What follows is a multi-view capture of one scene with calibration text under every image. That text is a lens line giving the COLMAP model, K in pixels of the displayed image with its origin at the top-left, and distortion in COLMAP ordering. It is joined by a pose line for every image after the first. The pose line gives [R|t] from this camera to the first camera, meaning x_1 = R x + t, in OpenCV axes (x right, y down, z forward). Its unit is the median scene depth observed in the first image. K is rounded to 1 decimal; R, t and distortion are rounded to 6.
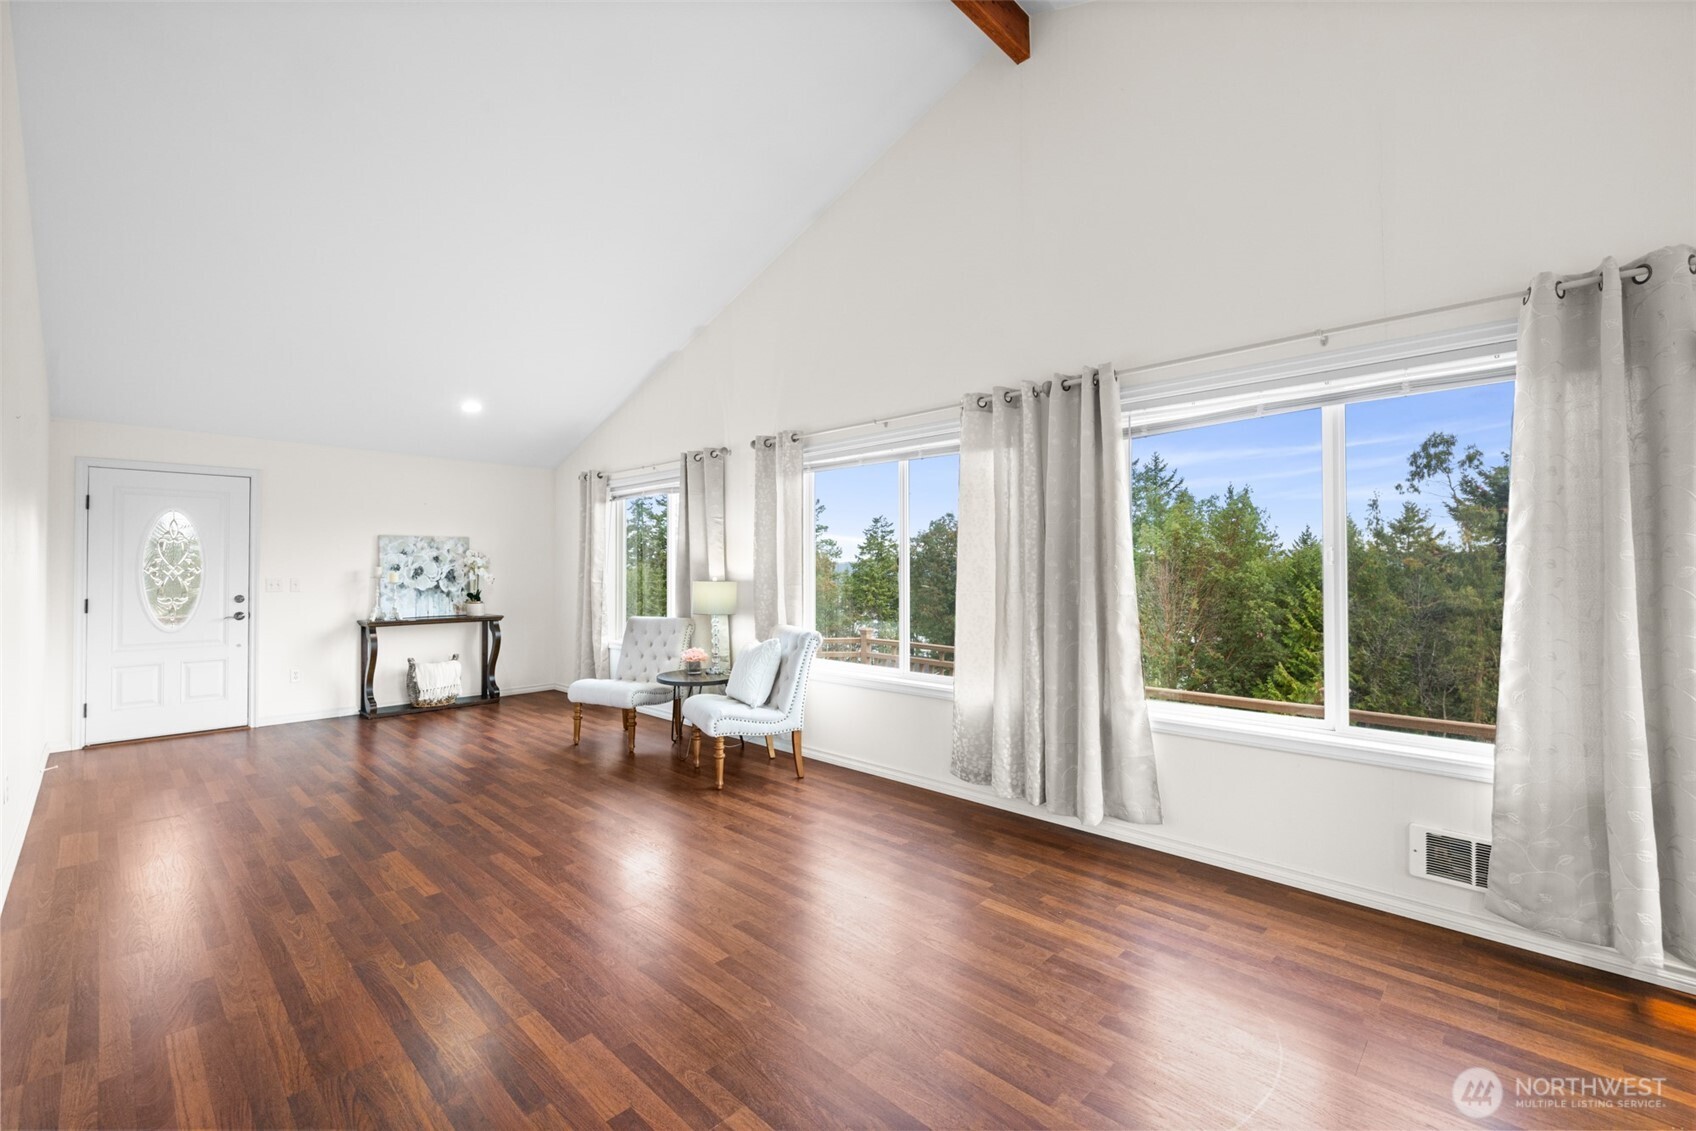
lens RADIAL K [[719.0, 0, 846.5], [0, 719.0, 551.6], [0, 0, 1]] dist [0.003171, 0.000425]
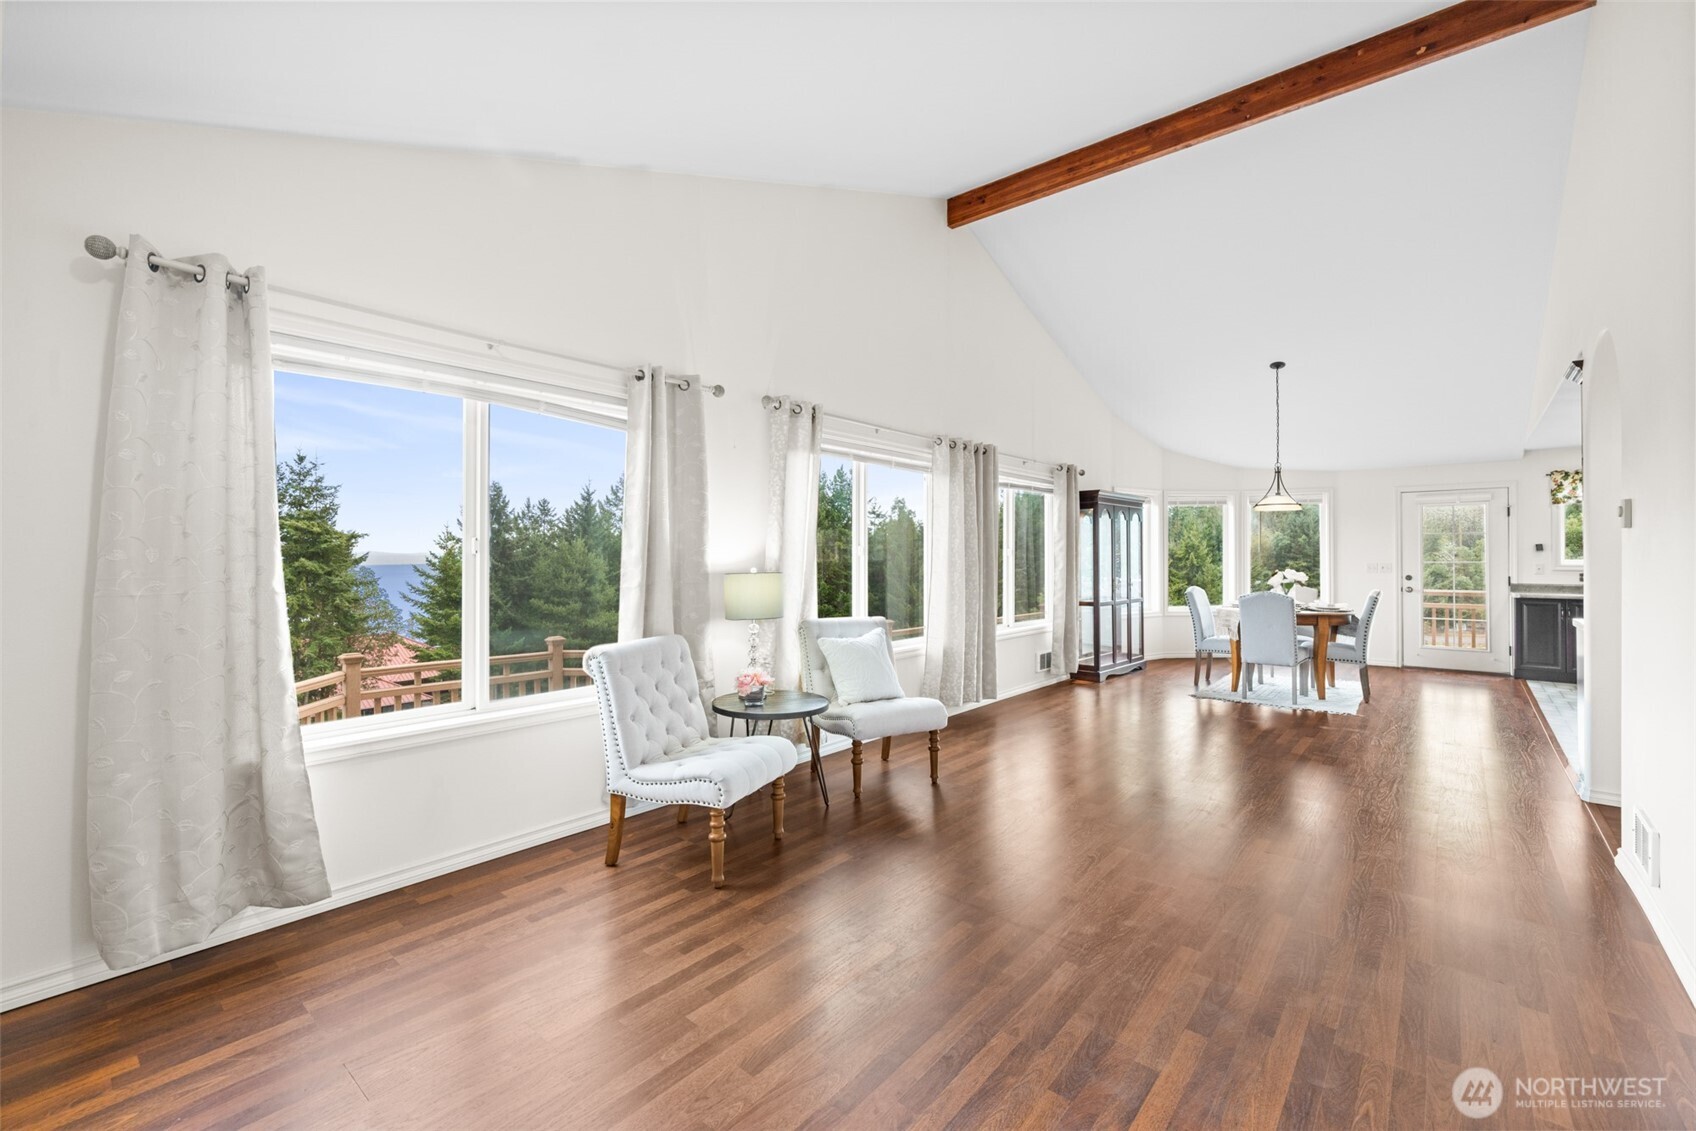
lens RADIAL K [[719.0, 0, 831.1], [0, 719.0, 556.3], [0, 0, 1]] dist [0.003171, 0.000425]
pose [[-0.044670, 0.002237, 0.998999, -0.847221], [-0.022227, 0.999748, -0.003233, 0.020223], [-0.998754, -0.022349, -0.044609, 0.881688]]
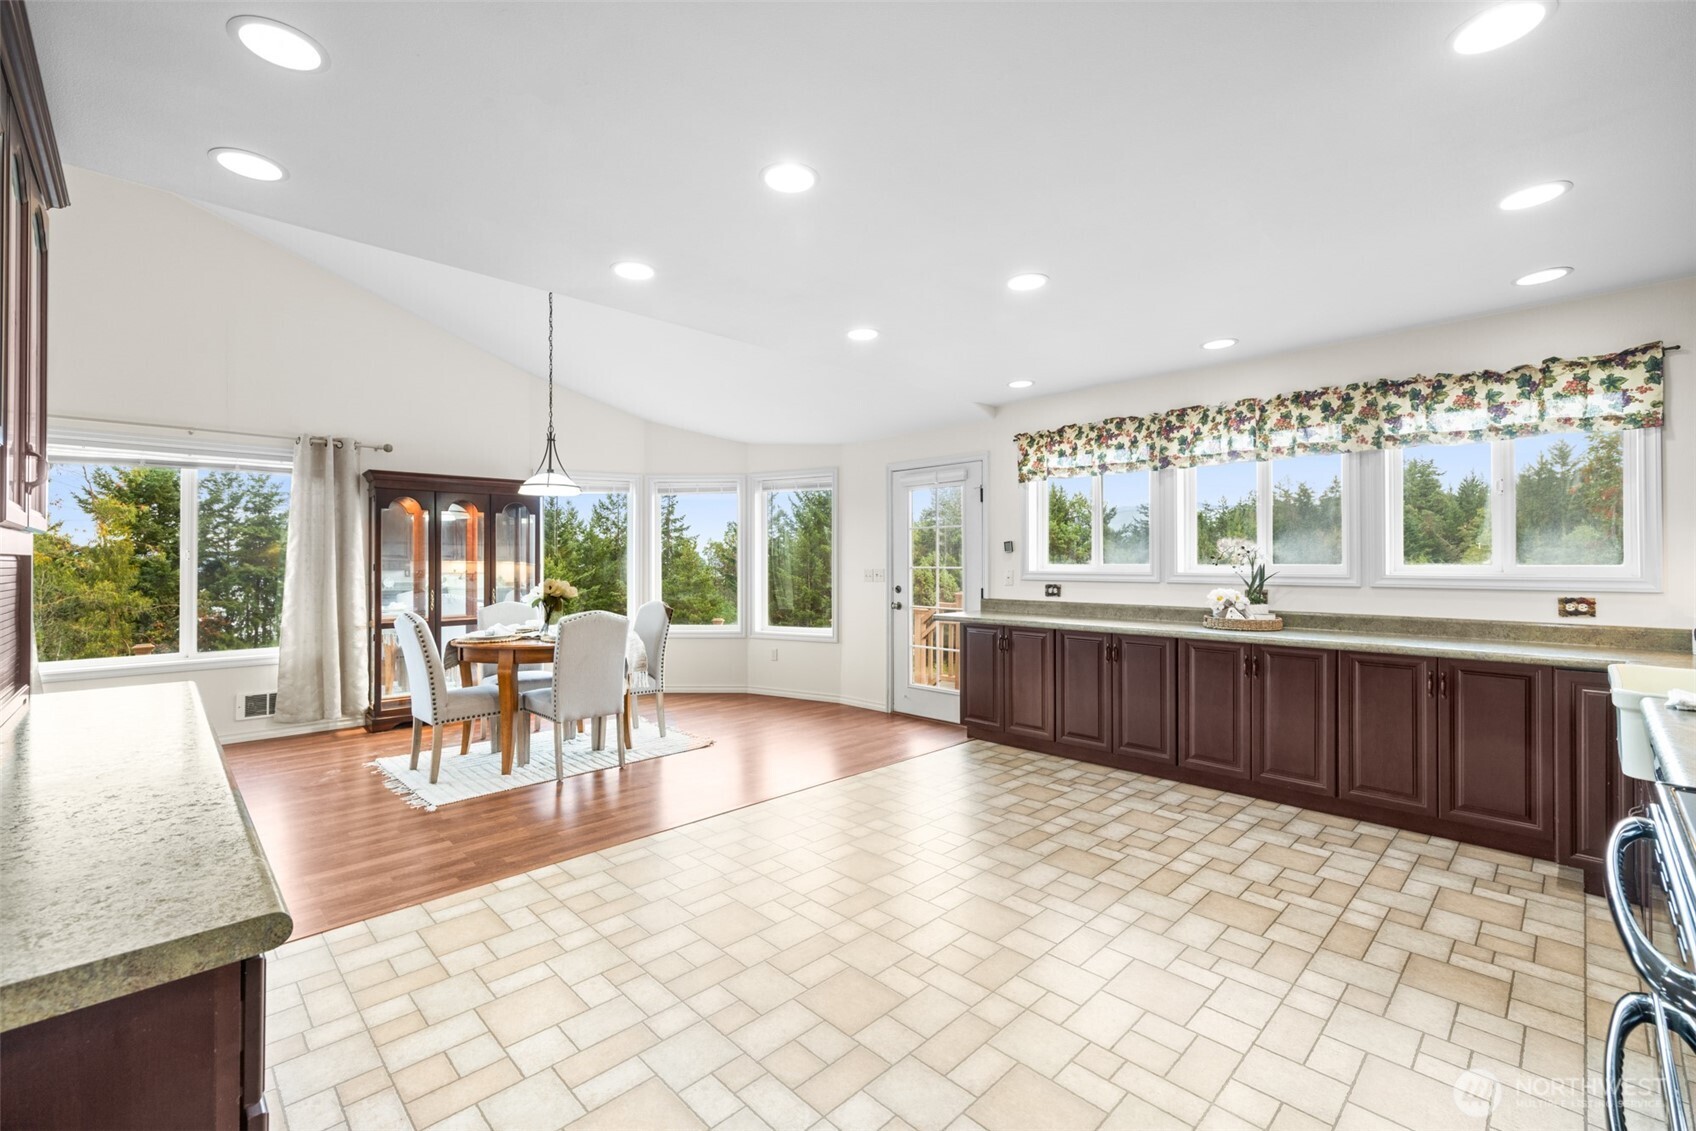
lens RADIAL K [[719.0, 0, 833.6], [0, 719.0, 560.1], [0, 0, 1]] dist [0.003171, 0.000425]
pose [[0.049283, 0.002141, 0.998783, -0.492982], [-0.021134, 0.999776, -0.001100, -0.006835], [-0.998561, -0.021054, 0.049317, -0.316366]]
